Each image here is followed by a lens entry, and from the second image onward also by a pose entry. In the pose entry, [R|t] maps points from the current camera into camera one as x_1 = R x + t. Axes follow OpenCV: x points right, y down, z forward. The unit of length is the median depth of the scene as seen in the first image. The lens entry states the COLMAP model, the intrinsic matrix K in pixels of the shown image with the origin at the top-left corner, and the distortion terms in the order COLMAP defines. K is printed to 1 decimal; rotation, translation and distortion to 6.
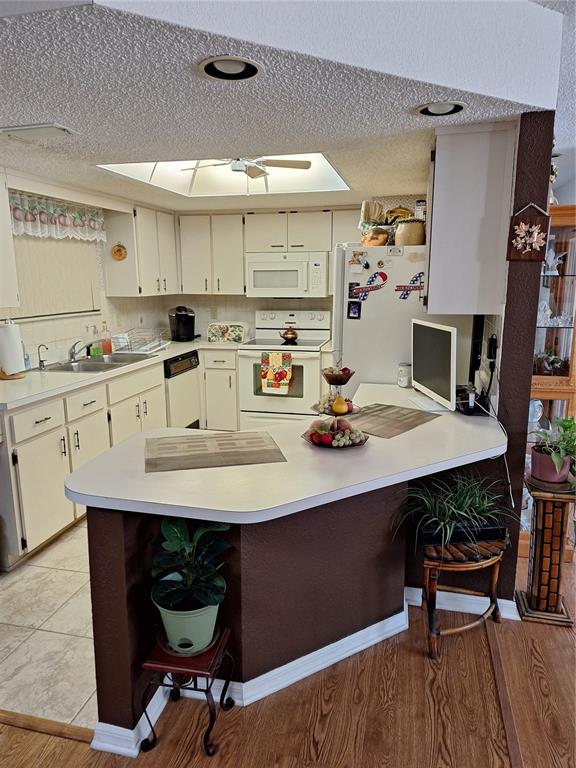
lens RADIAL K [[533.9, 0, 288.0], [0, 533.9, 384.0], [0, 0, 1]] dist [0.052722, -0.055285]
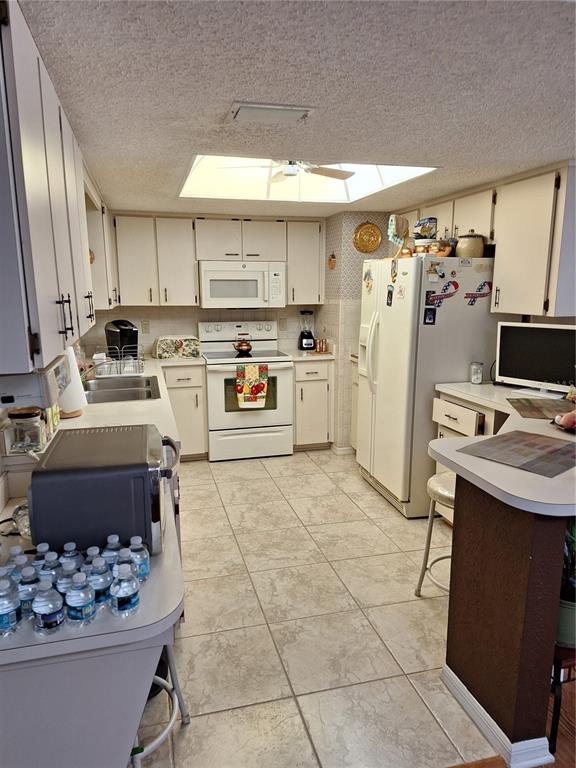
lens RADIAL K [[533.9, 0, 288.0], [0, 533.9, 384.0], [0, 0, 1]] dist [0.052722, -0.055285]
pose [[0.878363, -0.081547, 0.470986, -0.416082], [0.092030, 0.995756, 0.000776, -0.019589], [-0.469051, 0.042663, 0.882140, 0.124742]]
